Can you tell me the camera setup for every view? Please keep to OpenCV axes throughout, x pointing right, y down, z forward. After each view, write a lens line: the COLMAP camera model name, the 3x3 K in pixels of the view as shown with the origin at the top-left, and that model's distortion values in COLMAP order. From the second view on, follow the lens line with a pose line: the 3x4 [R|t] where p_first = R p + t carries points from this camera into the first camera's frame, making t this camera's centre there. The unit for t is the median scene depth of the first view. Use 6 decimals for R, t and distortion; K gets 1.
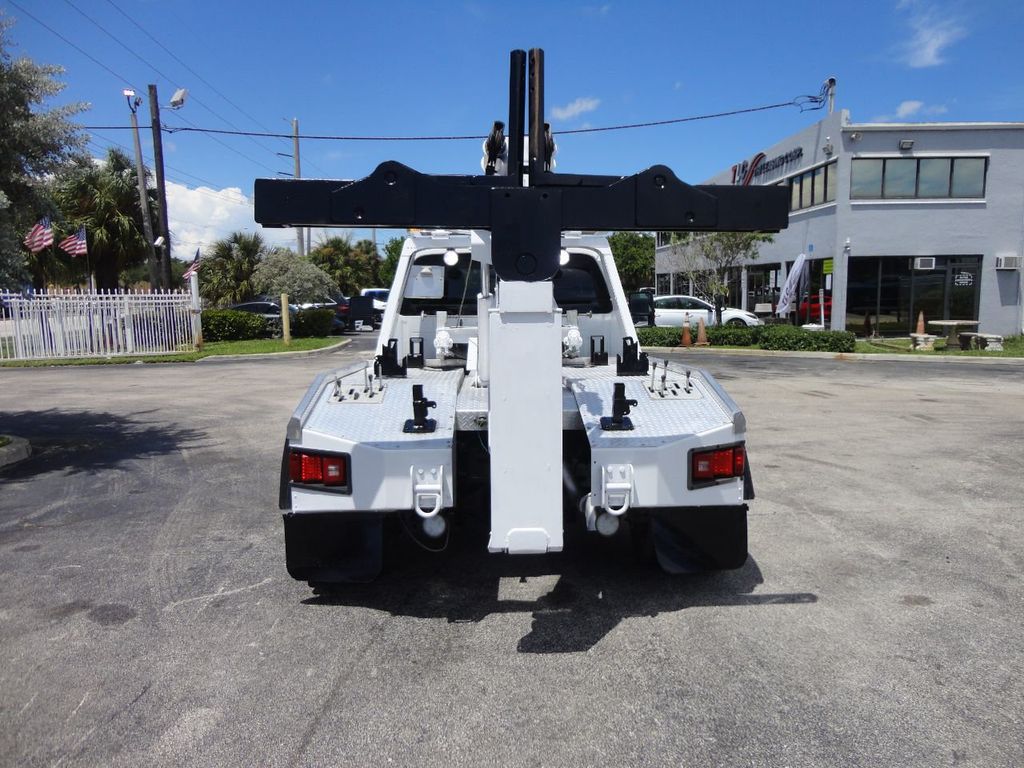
lens RADIAL K [[745.4, 0, 515.6], [0, 745.4, 384.5], [0, 0, 1]] dist [-0.012905, 0.012027]
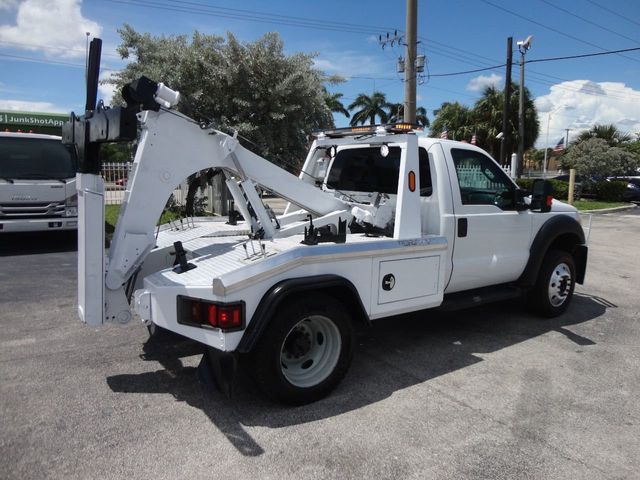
lens RADIAL K [[465.9, 0, 323.3], [0, 465.9, 240.8], [0, 0, 1]] dist [-0.012905, 0.012027]
pose [[0.546471, 0.147307, -0.824421, 0.990828], [-0.114442, 0.988310, 0.100732, -0.121208], [0.829622, 0.039301, 0.556941, 0.666080]]
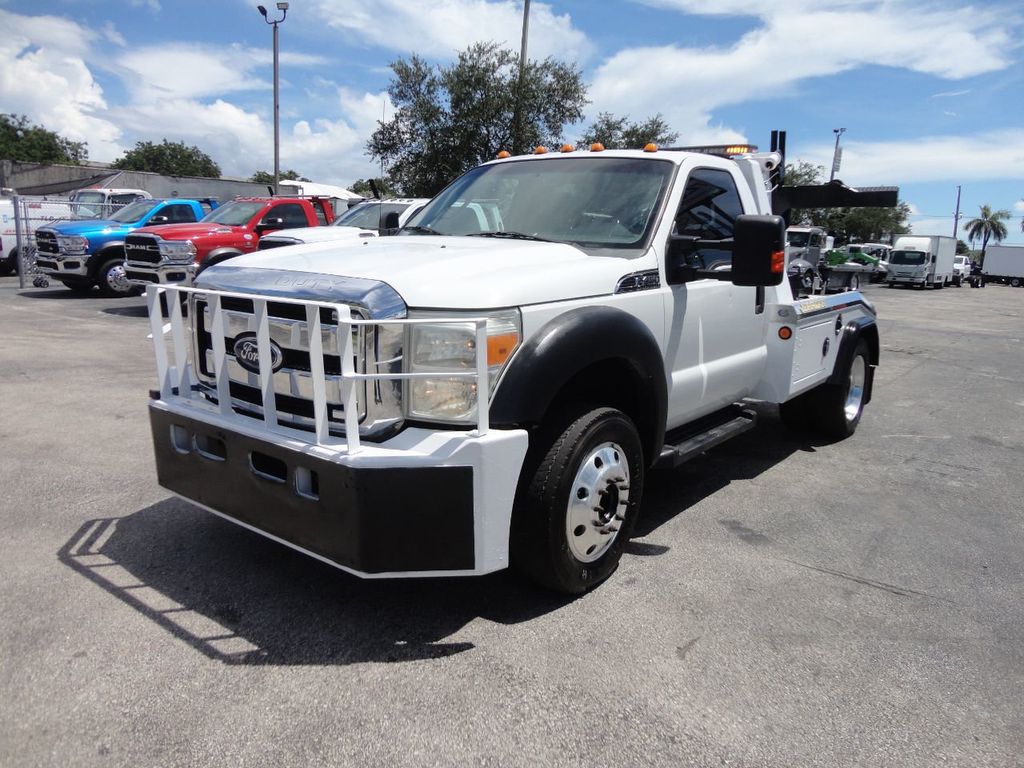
lens RADIAL K [[745.4, 0, 514.0], [0, 745.4, 382.4], [0, 0, 1]] dist [-0.012905, 0.012027]
pose [[-0.759086, -0.138254, 0.636141, -0.738554], [0.047489, 0.962825, 0.265920, -0.269068], [-0.649256, 0.232065, -0.724301, 2.652304]]
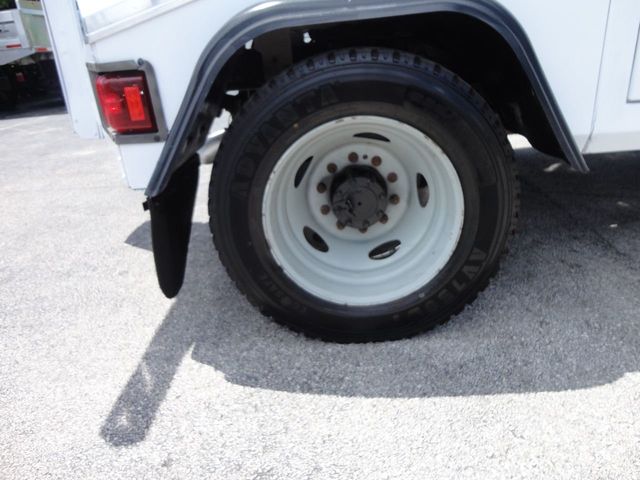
lens RADIAL K [[465.9, 0, 322.4], [0, 465.9, 242.2], [0, 0, 1]] dist [-0.012905, 0.012027]
pose [[-0.060120, 0.419580, -0.905725, 0.599249], [-0.012524, 0.906978, 0.420992, 0.049783], [0.998113, 0.036653, -0.049272, 1.120635]]
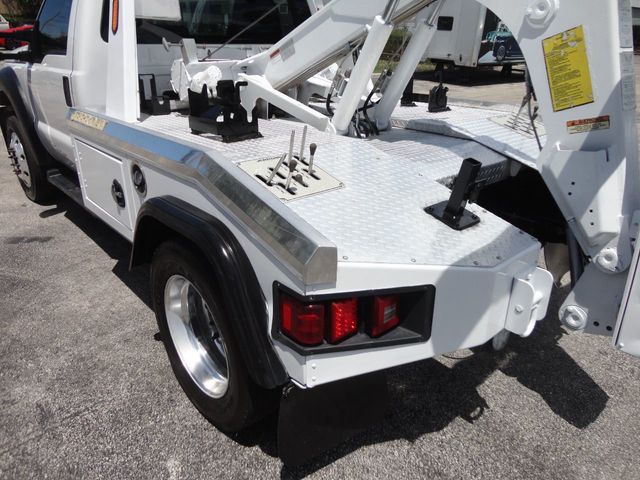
lens RADIAL K [[465.9, 0, 320.4], [0, 465.9, 236.2], [0, 0, 1]] dist [-0.012905, 0.012027]
pose [[0.768963, -0.230309, 0.596367, -0.465569], [0.042713, 0.949278, 0.311524, -0.064936], [-0.637864, -0.214078, 0.739797, 0.693480]]
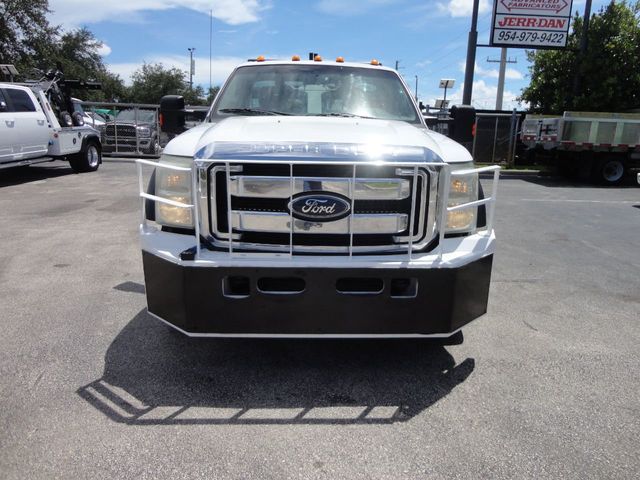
lens RADIAL K [[465.9, 0, 324.1], [0, 465.9, 243.5], [0, 0, 1]] dist [-0.012905, 0.012027]
pose [[-0.999756, -0.020155, 0.009030, -0.059781], [-0.015723, 0.936679, 0.349836, -0.280072], [-0.015509, 0.349609, -0.936767, 2.871373]]
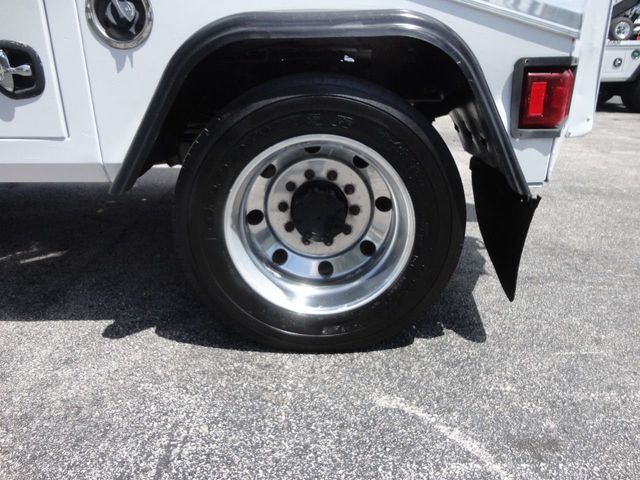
lens RADIAL K [[465.9, 0, 333.7], [0, 465.9, 231.0], [0, 0, 1]] dist [-0.012905, 0.012027]
pose [[0.013825, -0.335815, 0.941826, -0.611448], [0.083998, 0.938977, 0.333566, 0.069140], [-0.996370, 0.074500, 0.041189, 1.086149]]
